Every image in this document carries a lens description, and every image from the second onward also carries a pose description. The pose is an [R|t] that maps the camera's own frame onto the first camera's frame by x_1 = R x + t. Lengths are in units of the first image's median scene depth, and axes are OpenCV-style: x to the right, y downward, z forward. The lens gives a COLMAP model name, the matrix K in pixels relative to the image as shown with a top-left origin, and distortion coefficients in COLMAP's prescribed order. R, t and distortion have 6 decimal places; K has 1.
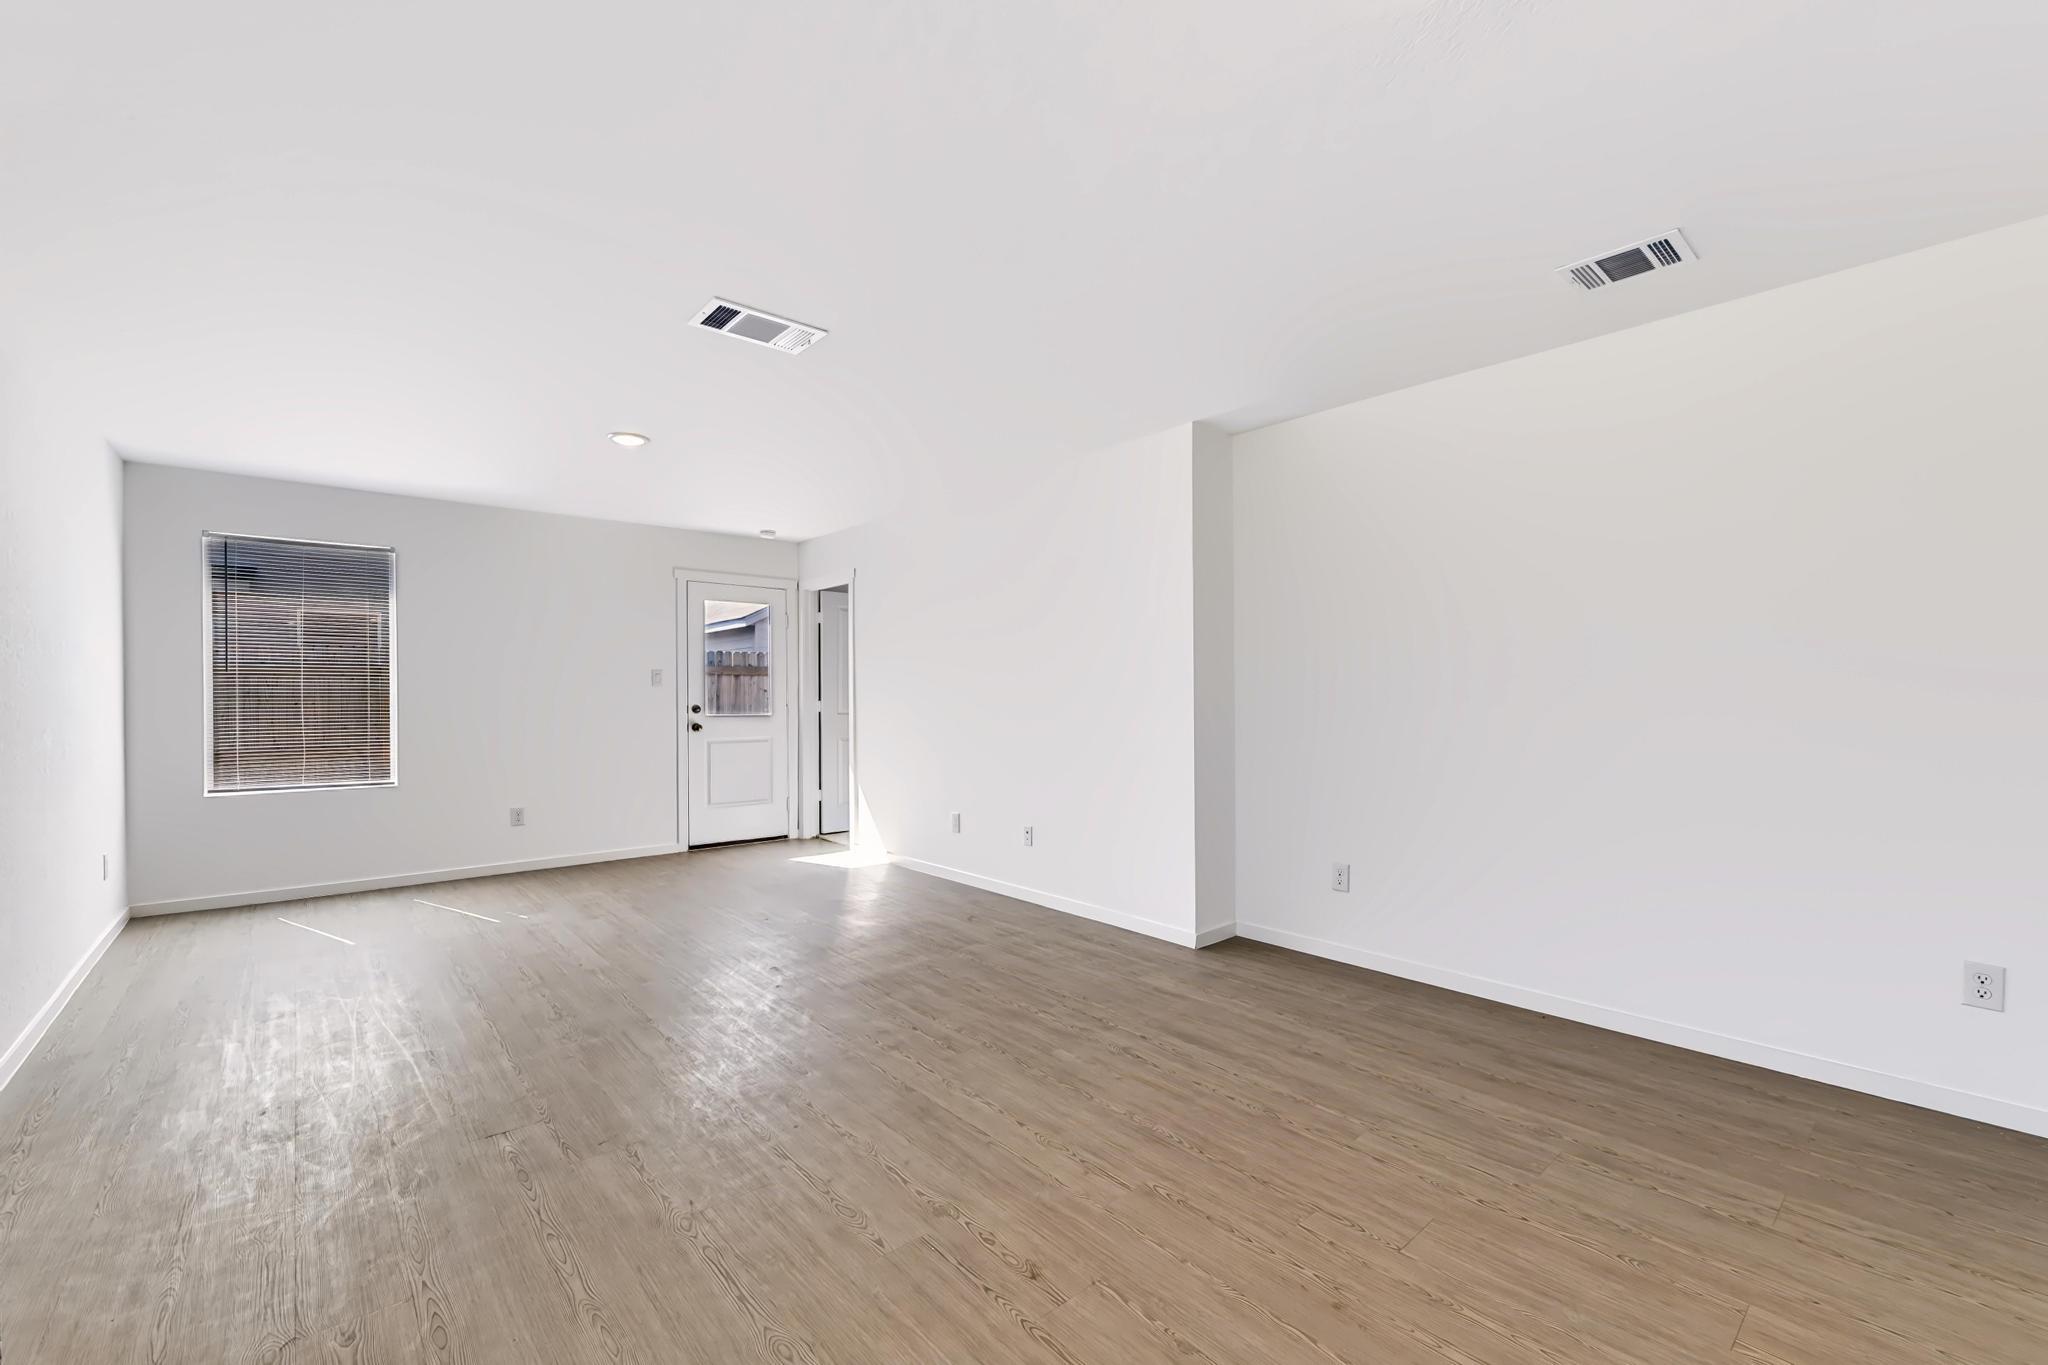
lens RADIAL K [[869.9, 0, 1024.0], [0, 869.9, 682.5], [0, 0, 1]] dist [-0.012312, -0.000186]
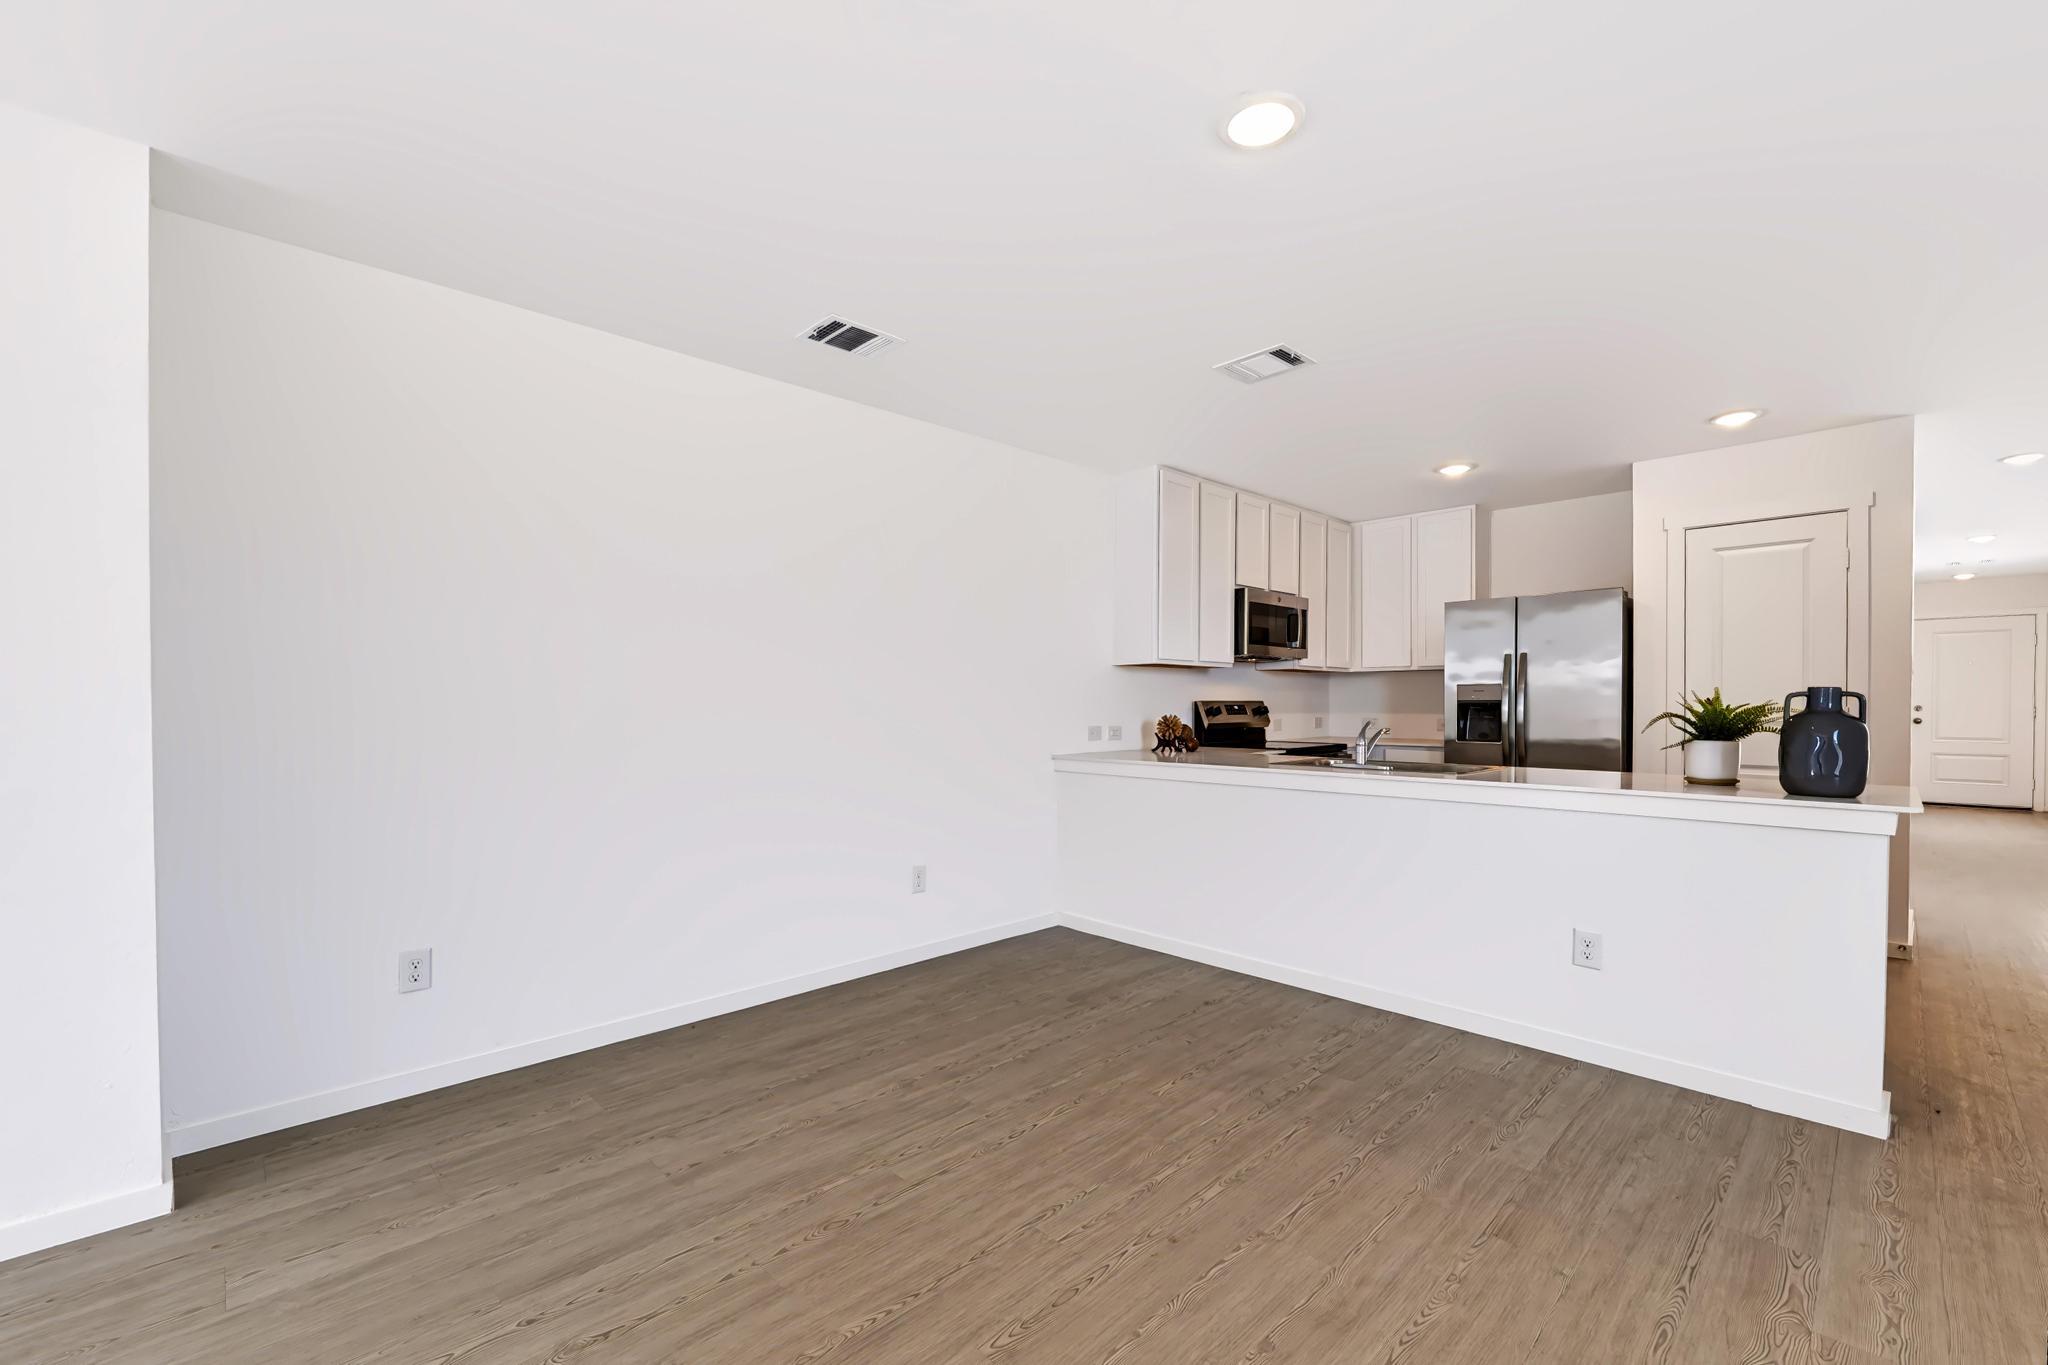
lens RADIAL K [[868.6, 0, 1014.6], [0, 868.6, 692.5], [0, 0, 1]] dist [-0.004549, 0.000038]
pose [[-0.068984, 0.009957, 0.997568, -0.438057], [-0.013437, 0.999850, -0.010909, 0.011896], [-0.997527, -0.014157, -0.068840, 0.744369]]
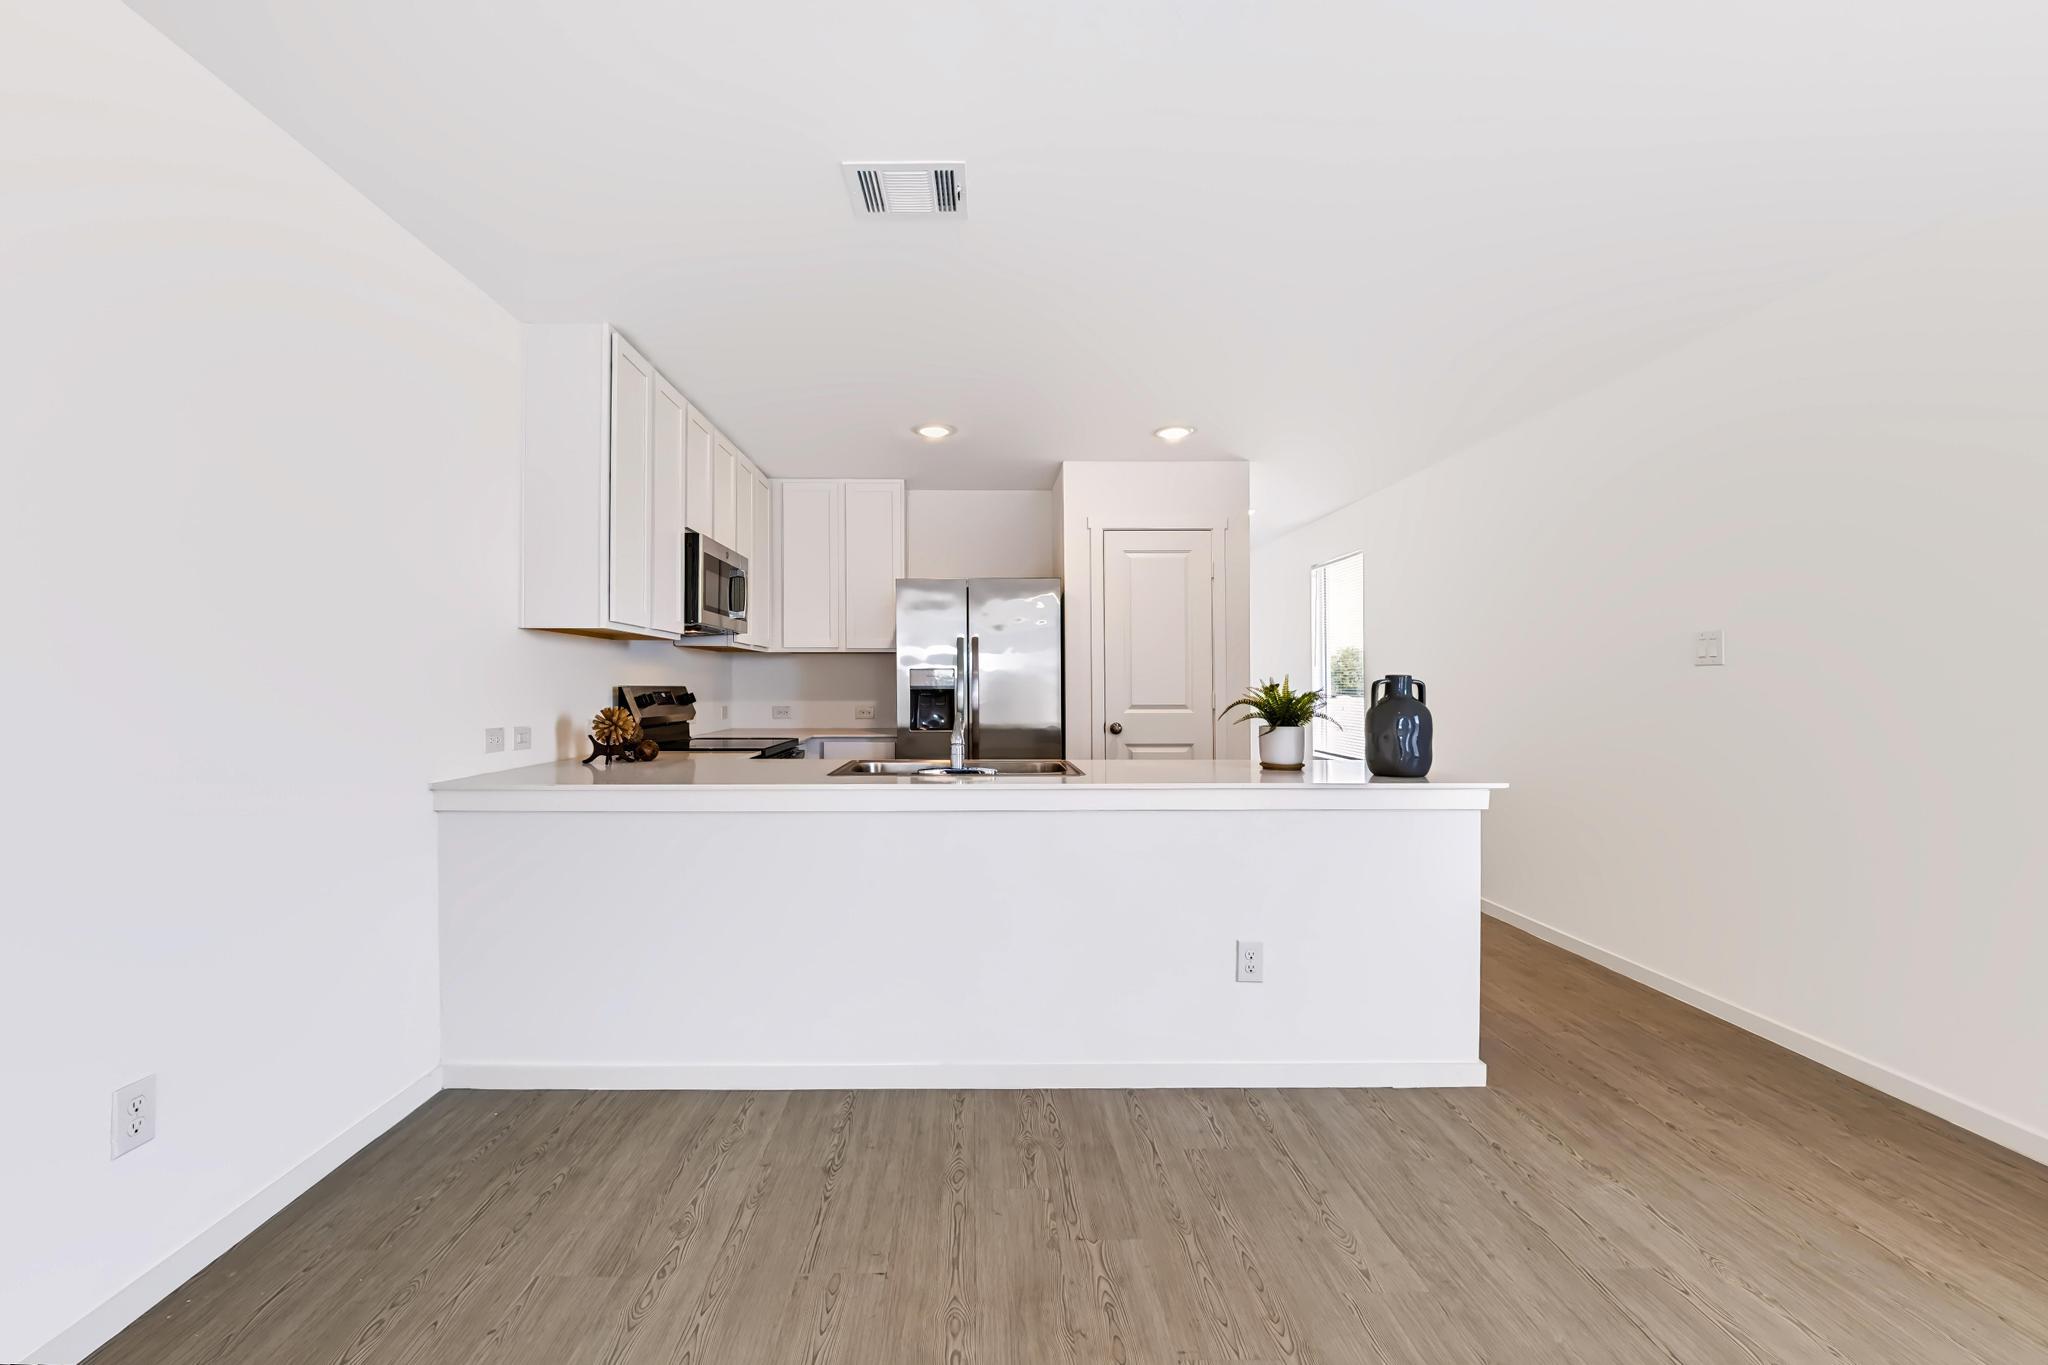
lens RADIAL K [[869.9, 0, 1024.0], [0, 869.9, 682.5], [0, 0, 1]] dist [-0.012312, -0.000186]
pose [[-0.779920, 0.001380, 0.625877, 0.135946], [-0.010888, 0.999816, -0.015772, 0.013152], [-0.625784, -0.019115, -0.779762, 0.873887]]
